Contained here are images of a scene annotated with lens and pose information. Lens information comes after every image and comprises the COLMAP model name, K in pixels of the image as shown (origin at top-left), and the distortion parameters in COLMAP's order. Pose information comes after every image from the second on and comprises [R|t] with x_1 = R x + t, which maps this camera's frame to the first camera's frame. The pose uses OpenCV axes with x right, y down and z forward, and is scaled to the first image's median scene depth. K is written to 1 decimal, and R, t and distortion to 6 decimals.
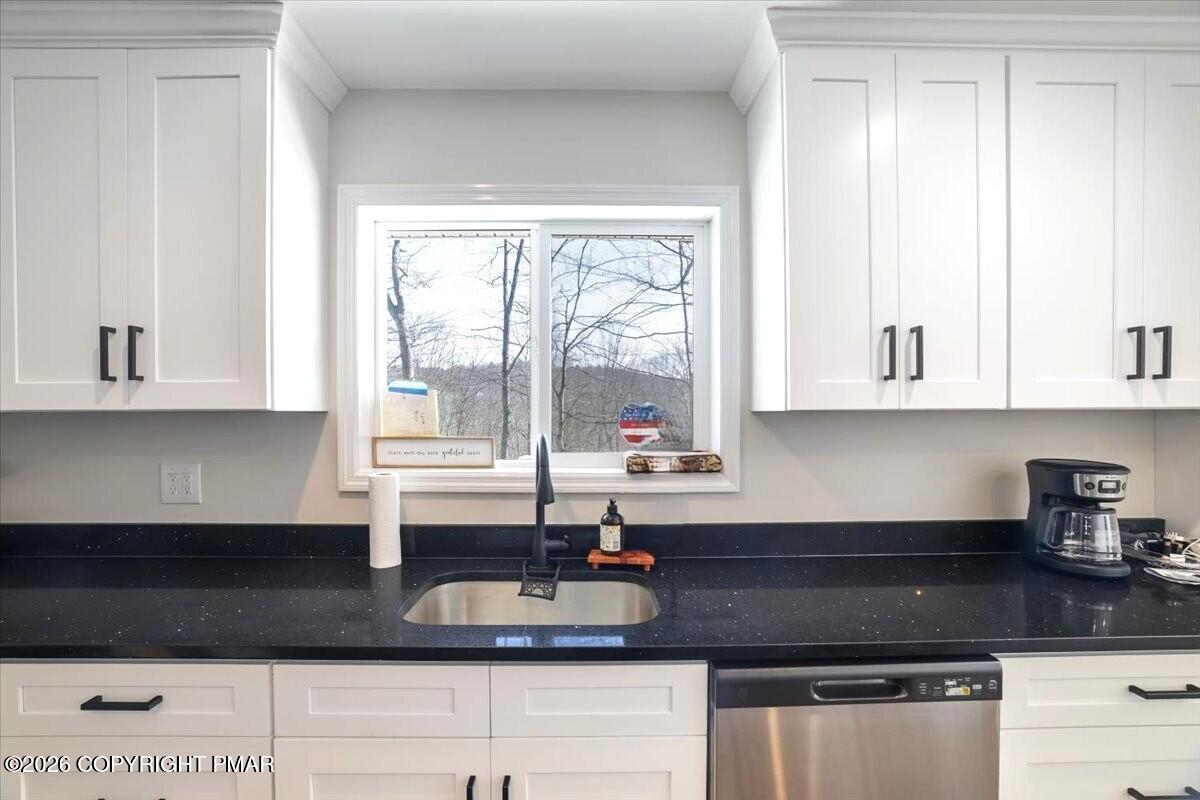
lens RADIAL K [[520.6, 0, 596.9], [0, 520.6, 422.3], [0, 0, 1]] dist [-0.016122, 0.001175]
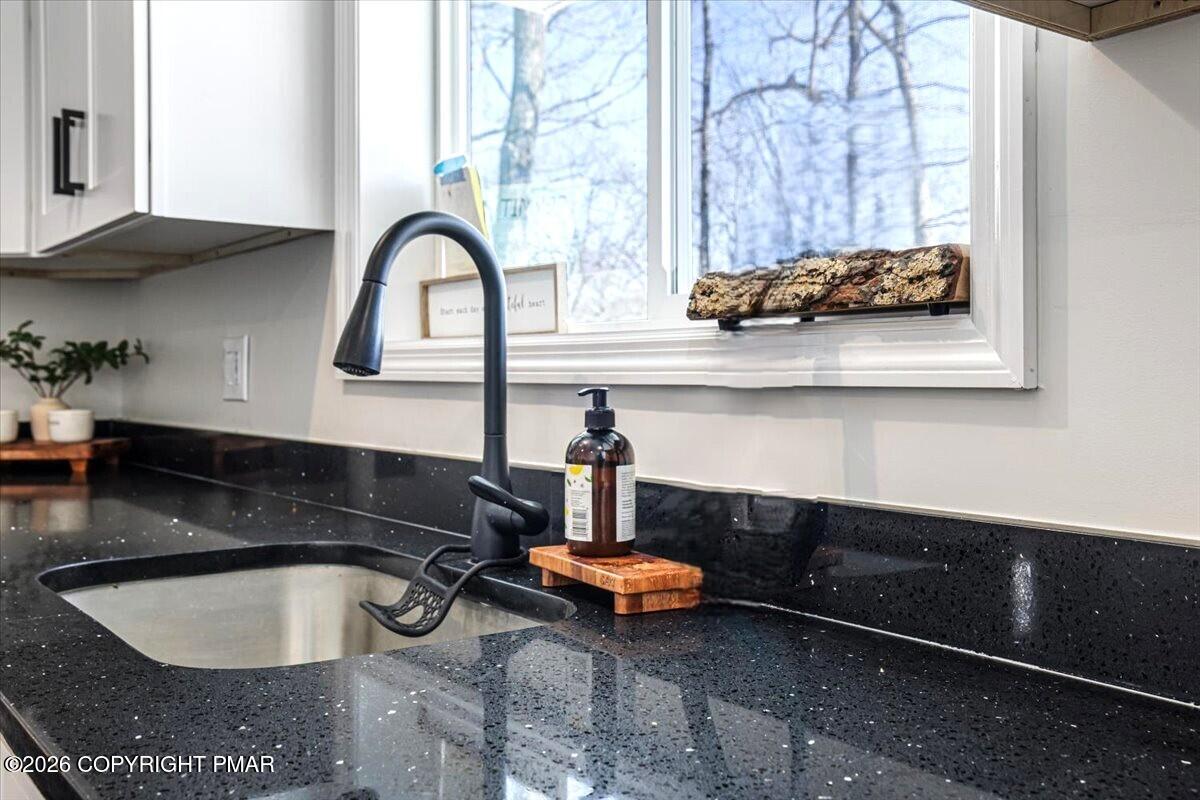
lens RADIAL K [[1153.4, 0, 600.0], [0, 1153.4, 400.0], [0, 0, 1]] dist [-0.013843, -0.002390]
pose [[0.585091, 0.016470, -0.810801, 0.646291], [-0.010221, 0.999864, 0.012934, 0.147599], [0.810904, 0.000719, 0.585179, 0.591067]]
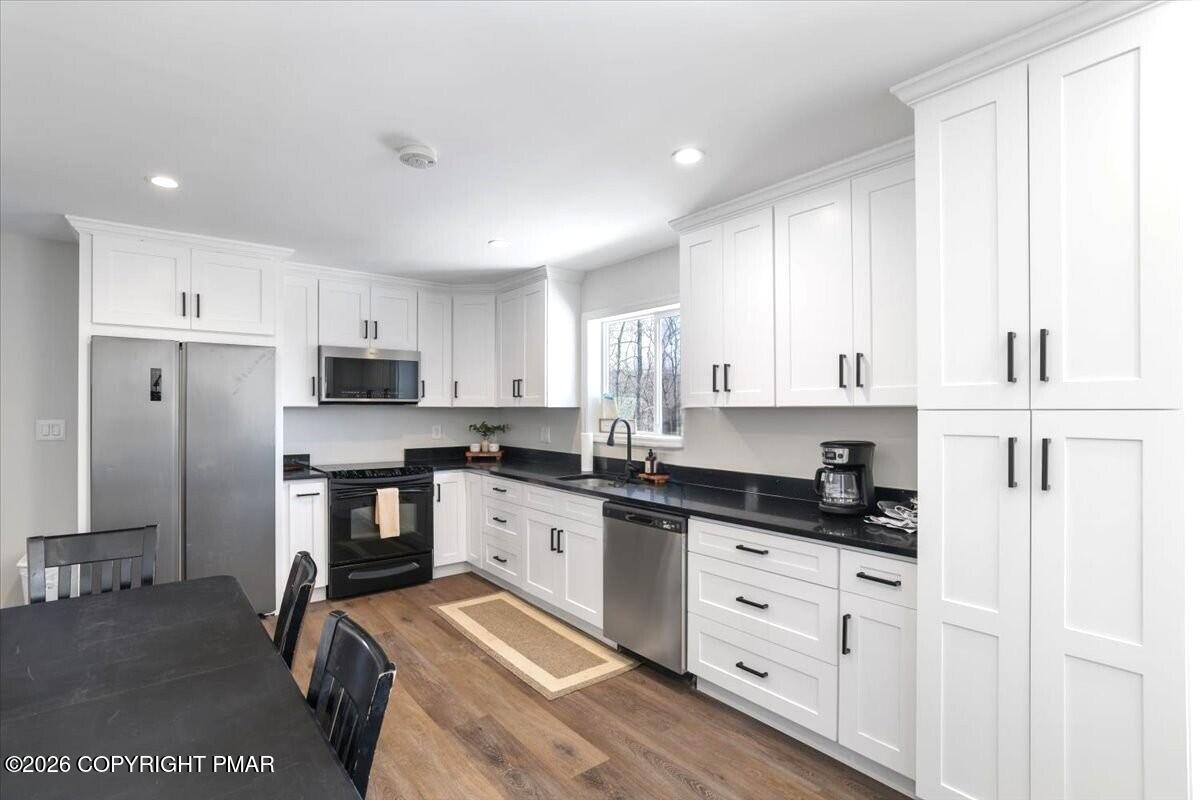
lens RADIAL K [[558.5, 0, 600.0], [0, 558.5, 400.0], [0, 0, 1]] dist [-0.018820, 0.000468]
pose [[0.613125, -0.009046, -0.789934, 1.741058], [-0.014709, 0.999630, -0.022864, 0.003882], [0.789849, 0.025638, 0.612765, -0.564718]]
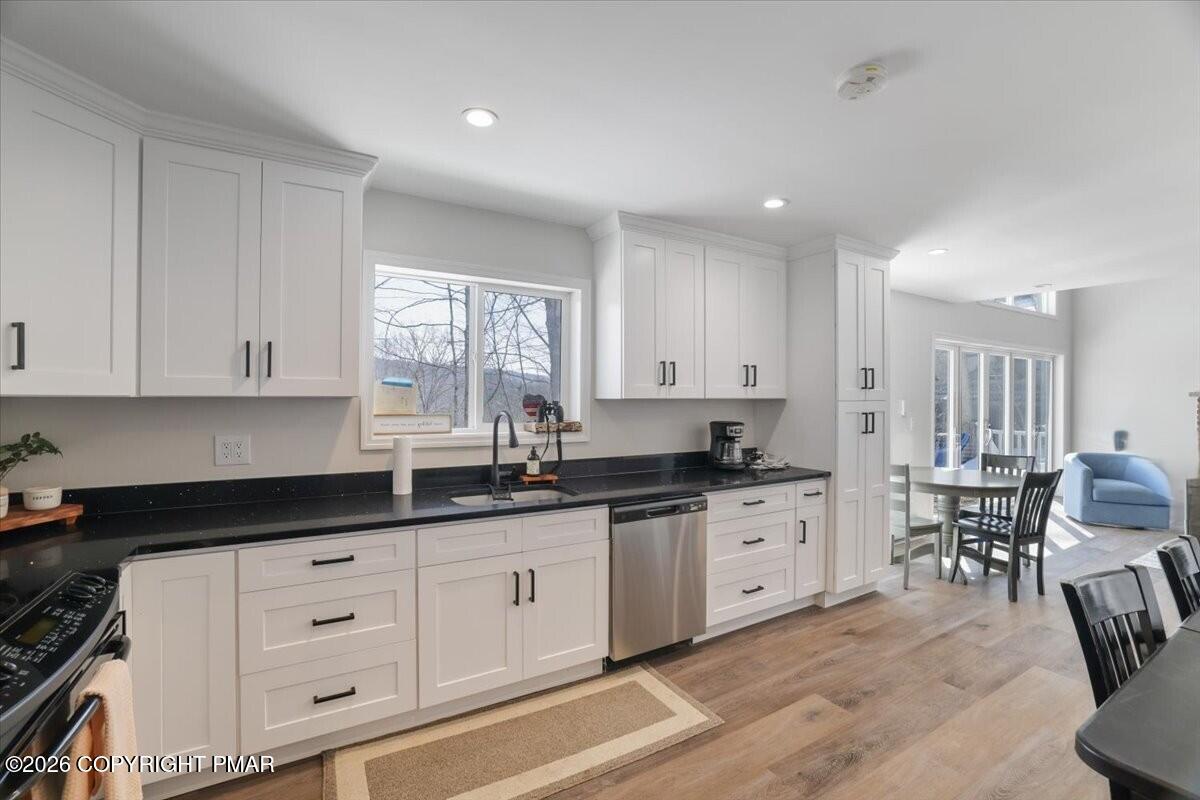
lens RADIAL K [[512.3, 0, 600.0], [0, 512.3, 400.0], [0, 0, 1]] dist [-0.018239, 0.000108]
pose [[0.869313, 0.003758, 0.494247, -0.668270], [0.003342, 0.999904, -0.013481, 0.009413], [-0.494250, 0.013371, 0.869217, -0.684712]]
